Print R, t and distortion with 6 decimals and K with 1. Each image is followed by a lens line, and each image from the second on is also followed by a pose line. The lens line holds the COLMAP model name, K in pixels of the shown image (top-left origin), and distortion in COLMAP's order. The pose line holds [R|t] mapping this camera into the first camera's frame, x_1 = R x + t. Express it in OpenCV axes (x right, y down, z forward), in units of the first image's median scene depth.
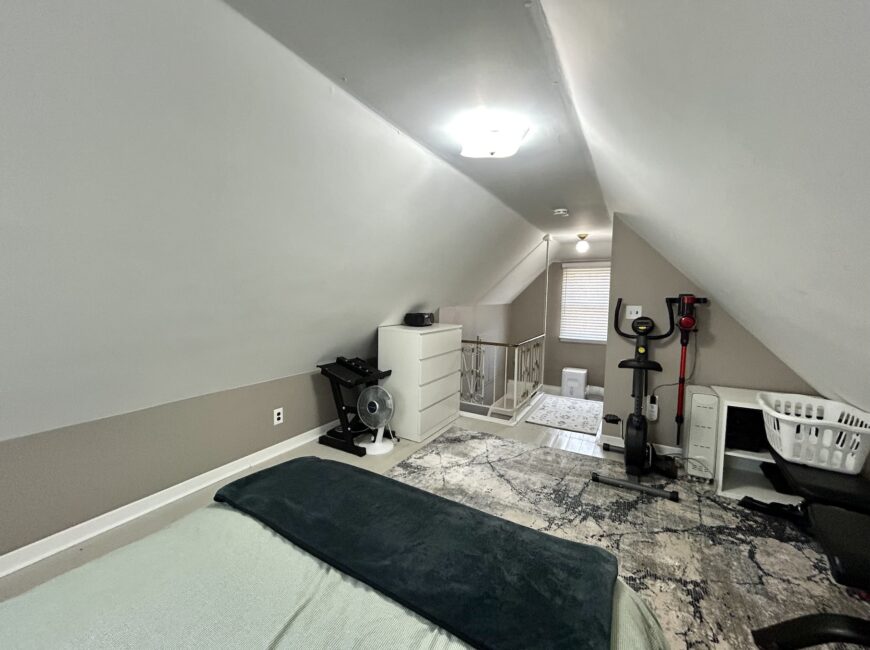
lens RADIAL K [[353.0, 0, 432.2], [0, 353.0, 323.2], [0, 0, 1]] dist [-0.000513, 0.001169]
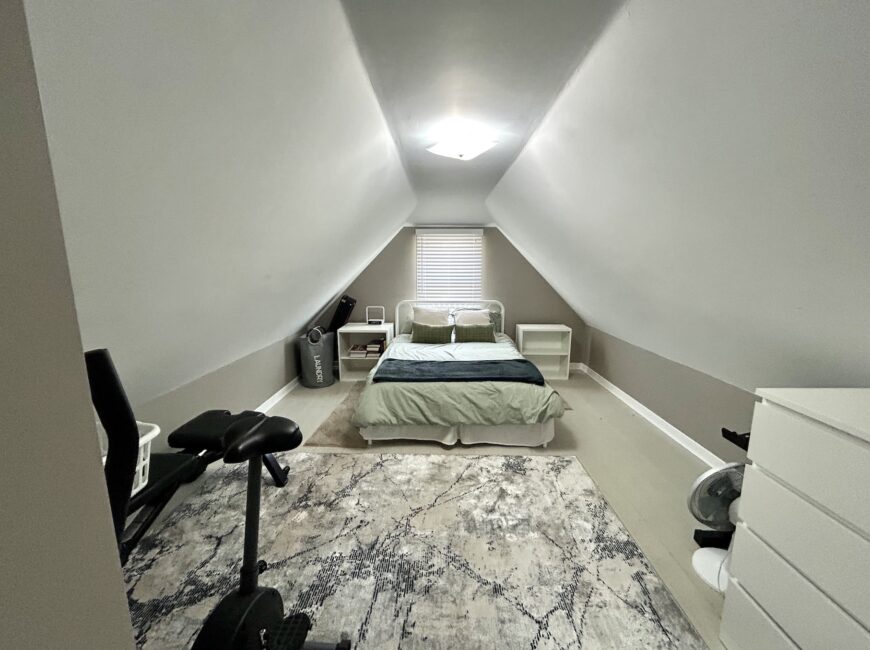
lens RADIAL K [[353.0, 0, 432.9], [0, 353.0, 326.8], [0, 0, 1]] dist [-0.000513, 0.001169]
pose [[-0.875363, 0.066806, -0.478828, 0.428707], [-0.048563, 0.973248, 0.224567, -0.103748], [0.481021, 0.219831, -0.848701, 1.060181]]
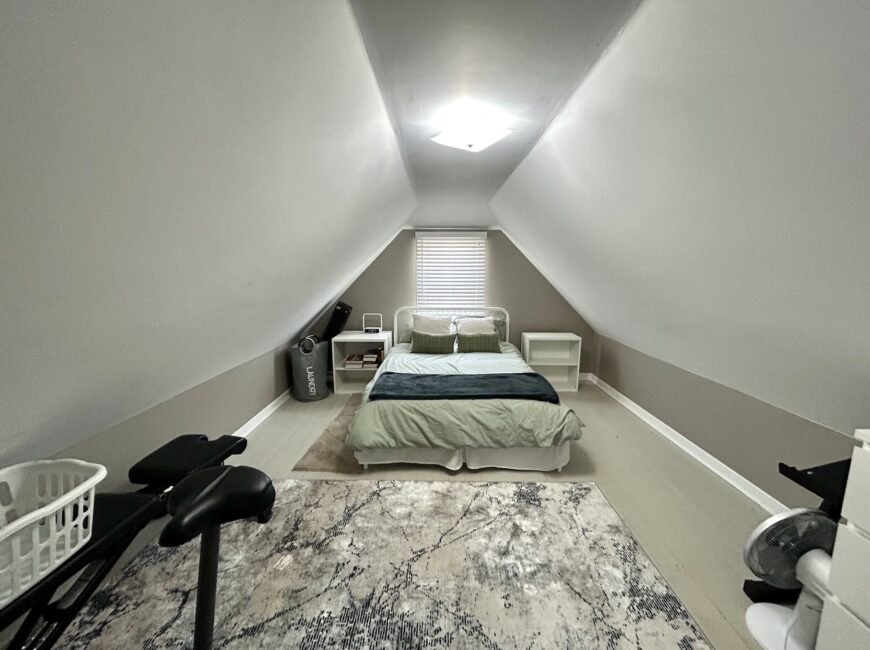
lens RADIAL K [[353.0, 0, 432.6], [0, 353.0, 325.7], [0, 0, 1]] dist [-0.000513, 0.001169]
pose [[-0.872708, 0.060234, -0.484513, 0.399668], [-0.049641, 0.976271, 0.210784, -0.101705], [0.485713, 0.208005, -0.849009, 0.985794]]
